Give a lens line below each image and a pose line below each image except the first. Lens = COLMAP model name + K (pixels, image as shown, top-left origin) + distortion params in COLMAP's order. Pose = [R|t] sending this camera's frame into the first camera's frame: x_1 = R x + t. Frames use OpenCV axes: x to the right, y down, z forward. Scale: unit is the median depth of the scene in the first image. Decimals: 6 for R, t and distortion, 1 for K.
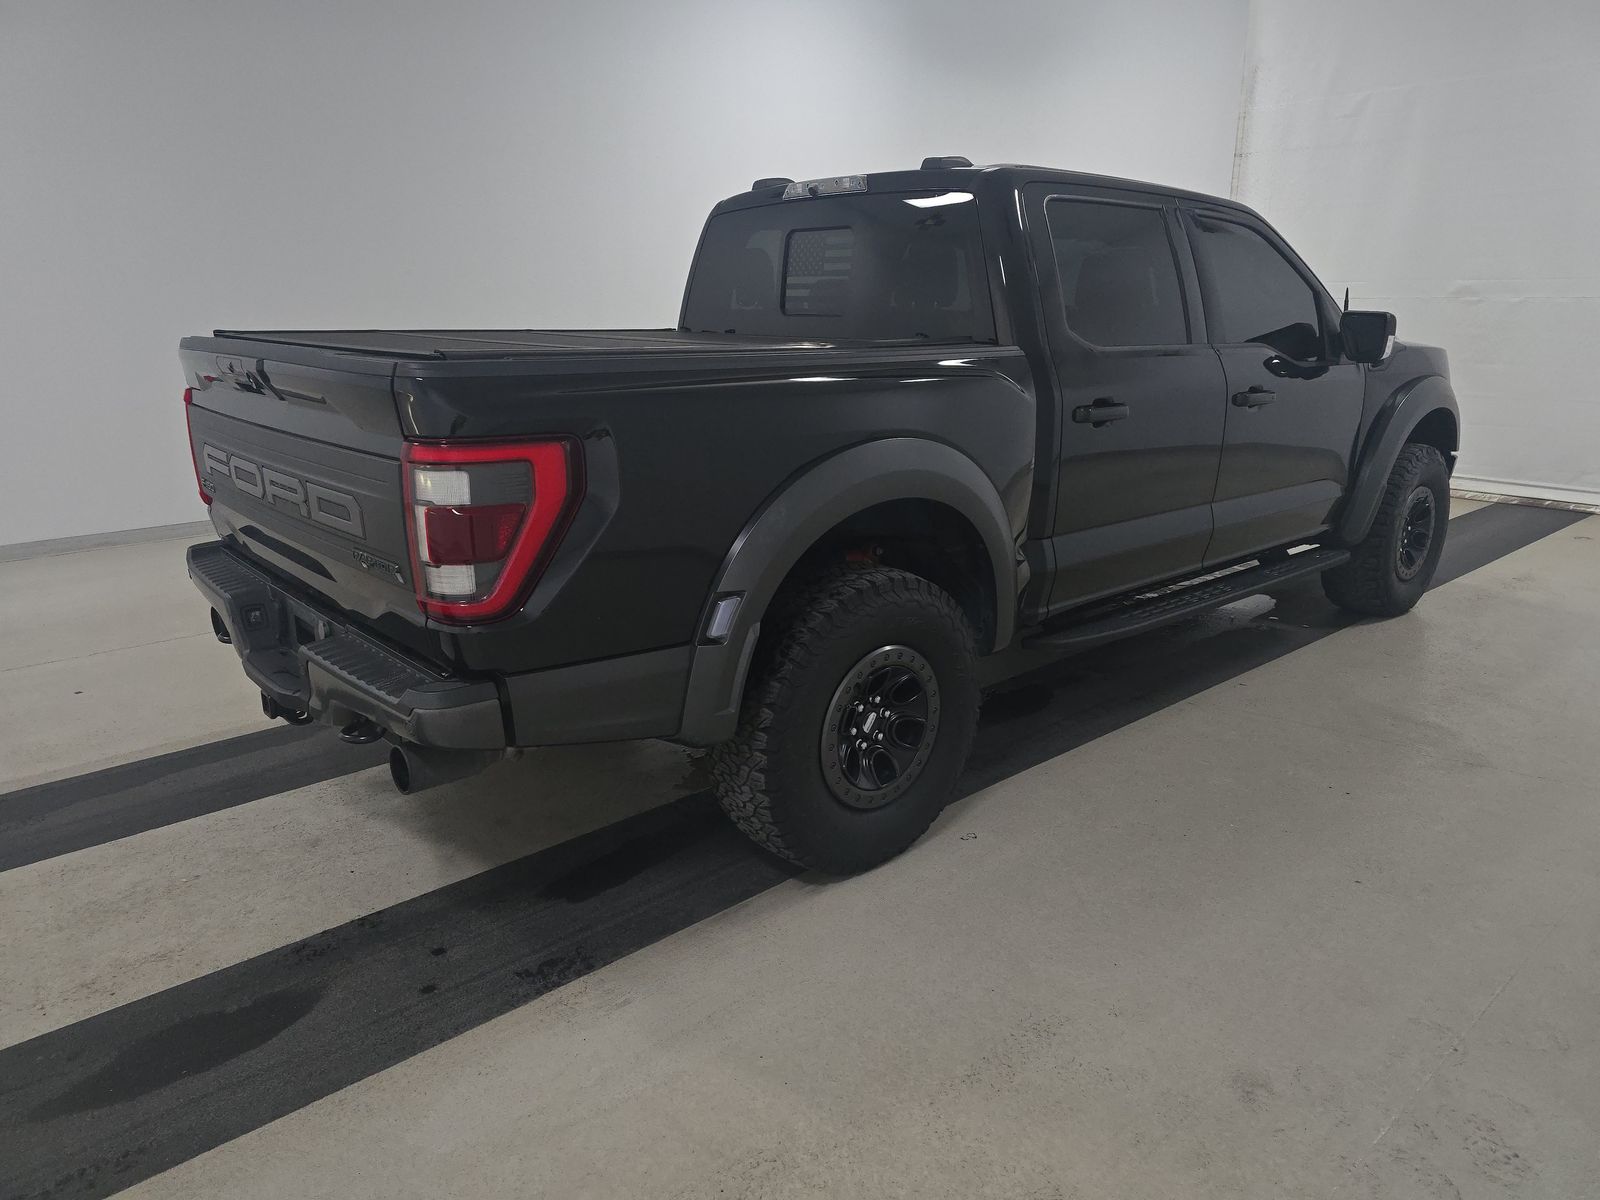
lens RADIAL K [[1081.3, 0, 797.1], [0, 1081.3, 599.7], [0, 0, 1]] dist [0.022638, -0.005249]
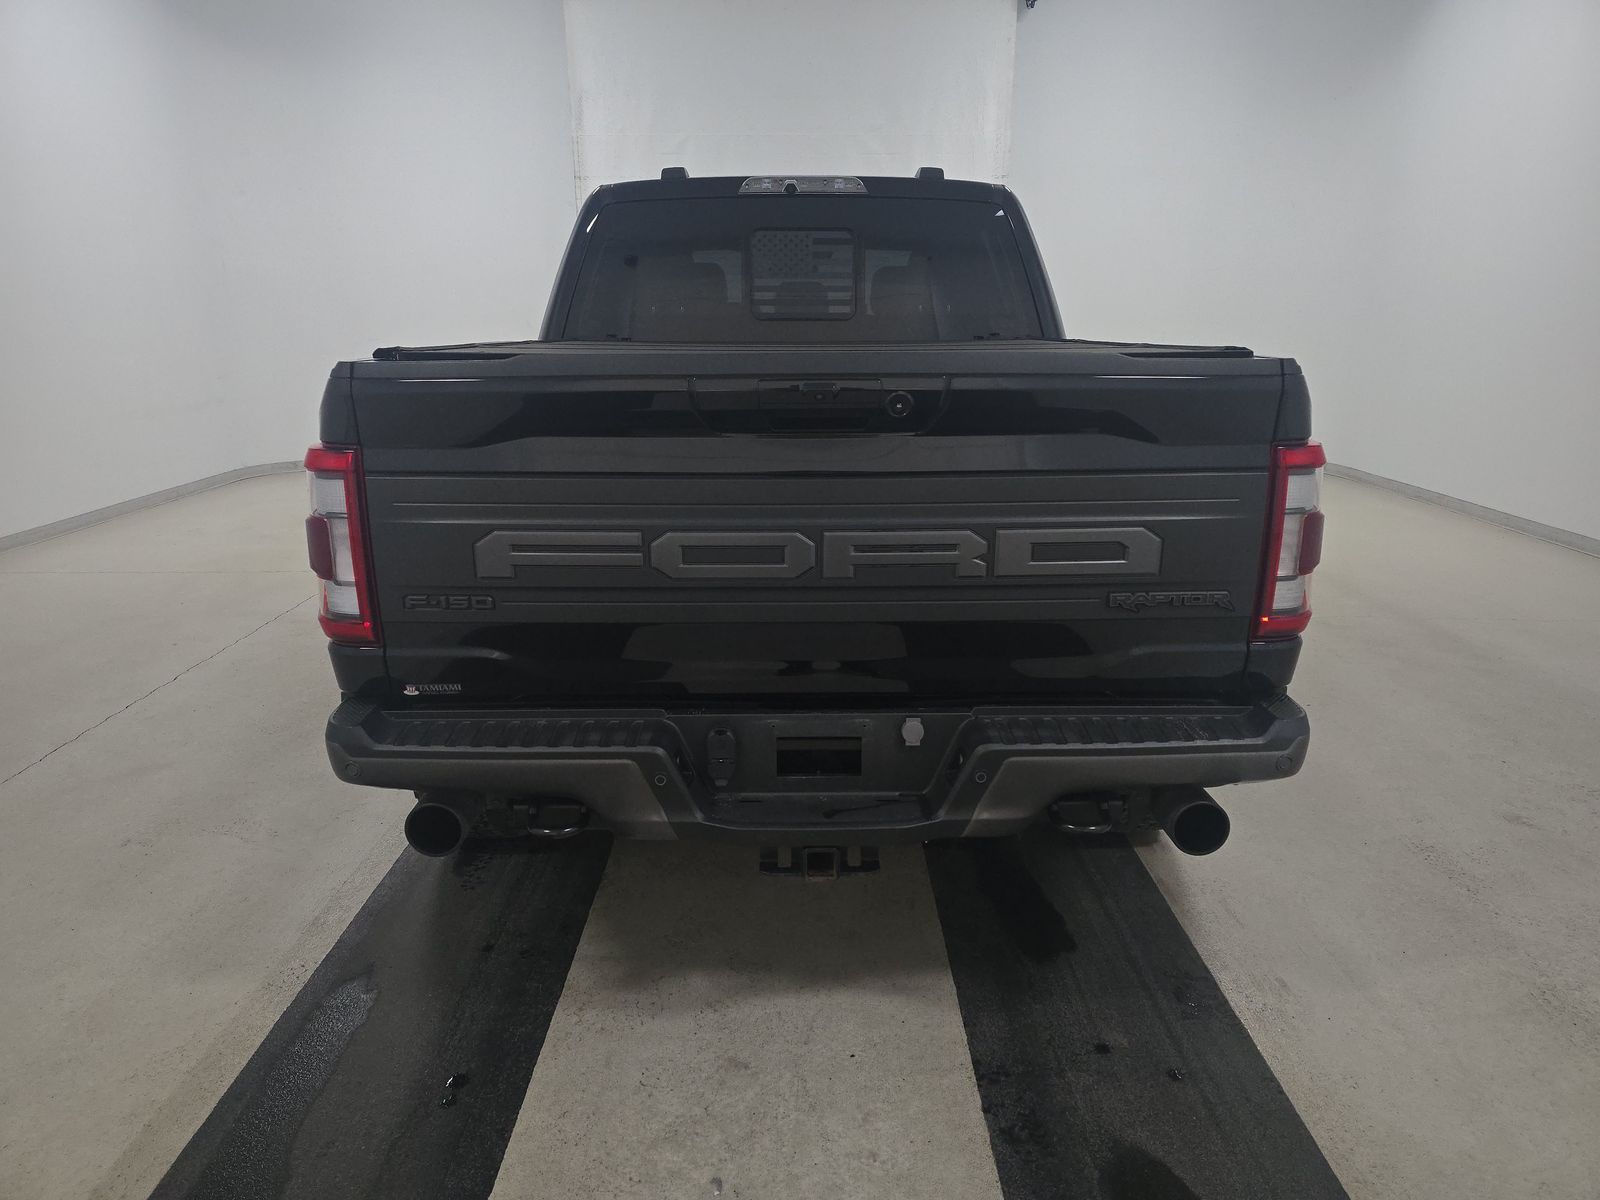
lens RADIAL K [[1081.3, 0, 797.1], [0, 1081.3, 599.7], [0, 0, 1]] dist [0.022638, -0.005249]
pose [[0.654279, -0.195474, 0.730554, -0.781623], [0.206579, 0.975474, 0.075996, -0.103570], [-0.727492, 0.101194, 0.678613, 0.413635]]
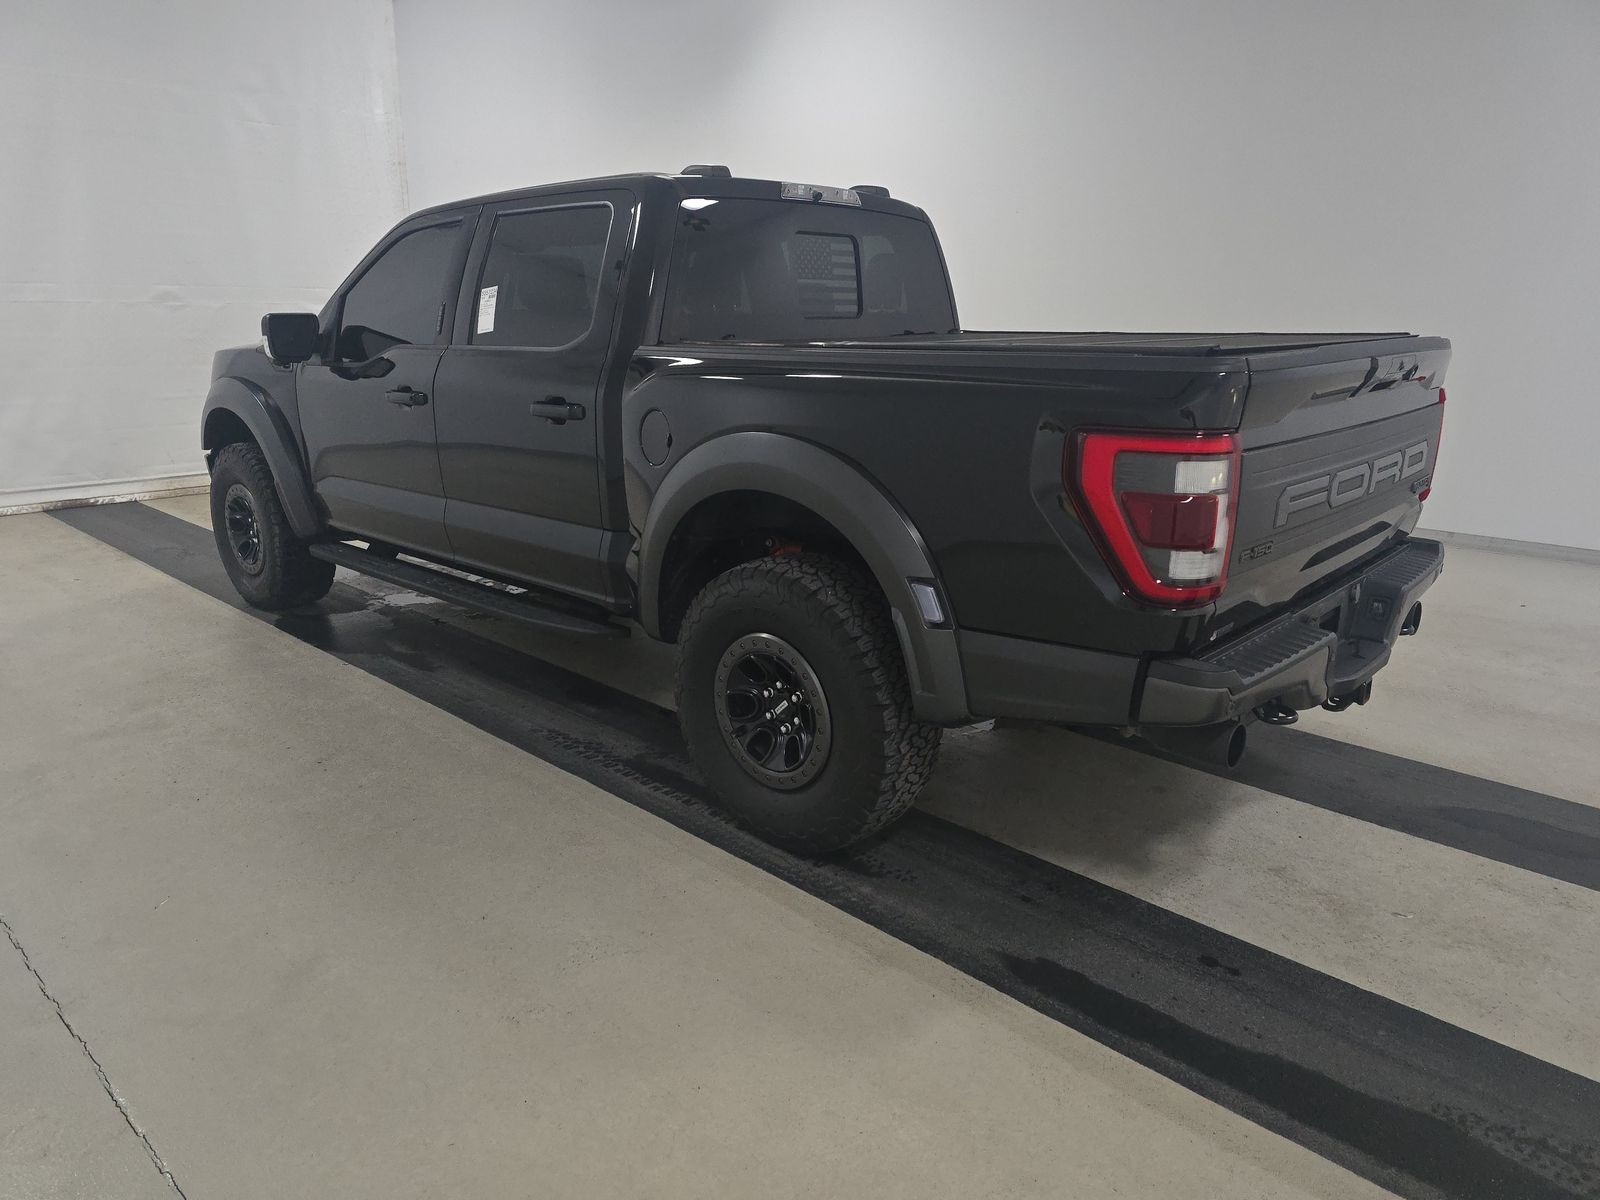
lens RADIAL K [[1081.3, 0, 797.1], [0, 1081.3, 599.7], [0, 0, 1]] dist [0.022638, -0.005249]
pose [[-0.106541, -0.260106, 0.959684, -1.121712], [0.265165, 0.922791, 0.279544, -0.334454], [-0.958299, 0.284258, -0.029344, 1.220723]]
